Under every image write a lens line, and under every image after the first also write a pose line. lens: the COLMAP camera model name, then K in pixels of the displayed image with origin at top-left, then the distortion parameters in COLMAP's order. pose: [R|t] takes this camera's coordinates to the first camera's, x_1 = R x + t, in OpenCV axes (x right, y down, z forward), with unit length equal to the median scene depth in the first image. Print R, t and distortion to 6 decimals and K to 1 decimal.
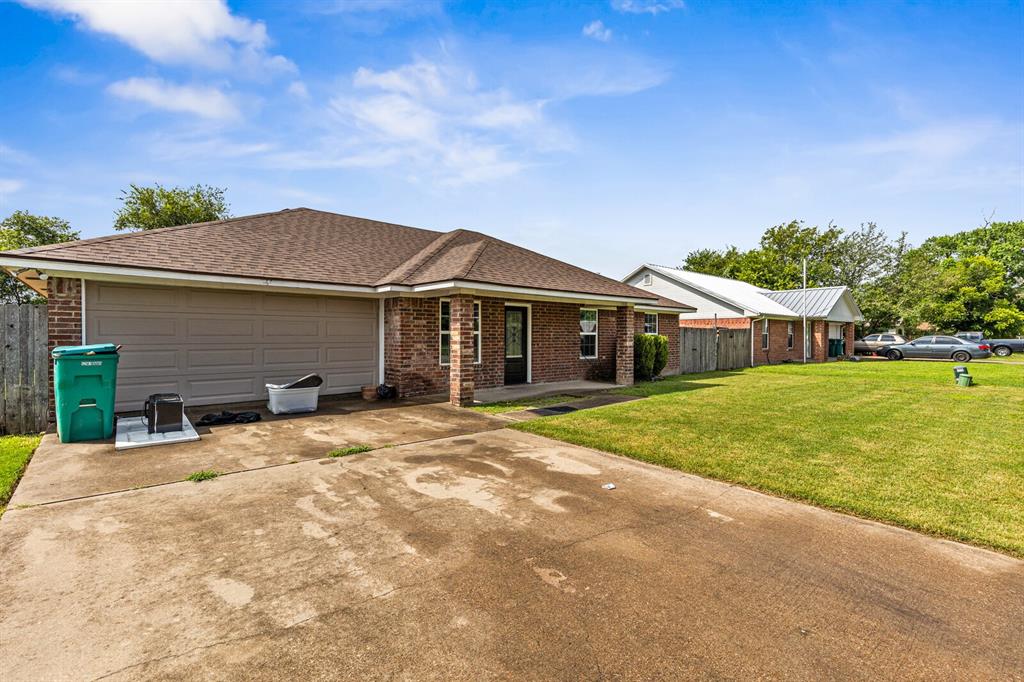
lens RADIAL K [[458.7, 0, 512.0], [0, 458.7, 341.0], [0, 0, 1]] dist [0.002181, 0.000061]
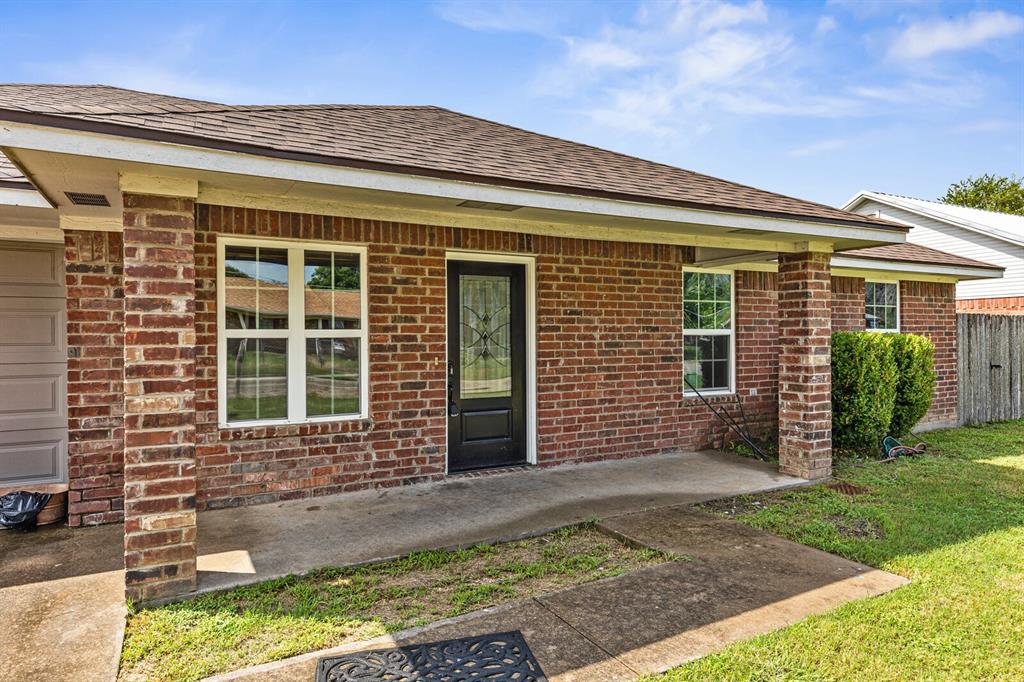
lens RADIAL K [[638.6, 0, 512.0], [0, 638.6, 341.0], [0, 0, 1]] dist [-0.001033, 0.000074]
pose [[0.974607, -0.008259, -0.223769, 0.137200], [0.007292, 0.999960, -0.005148, -0.007666], [0.223802, 0.003386, 0.974629, 0.469749]]
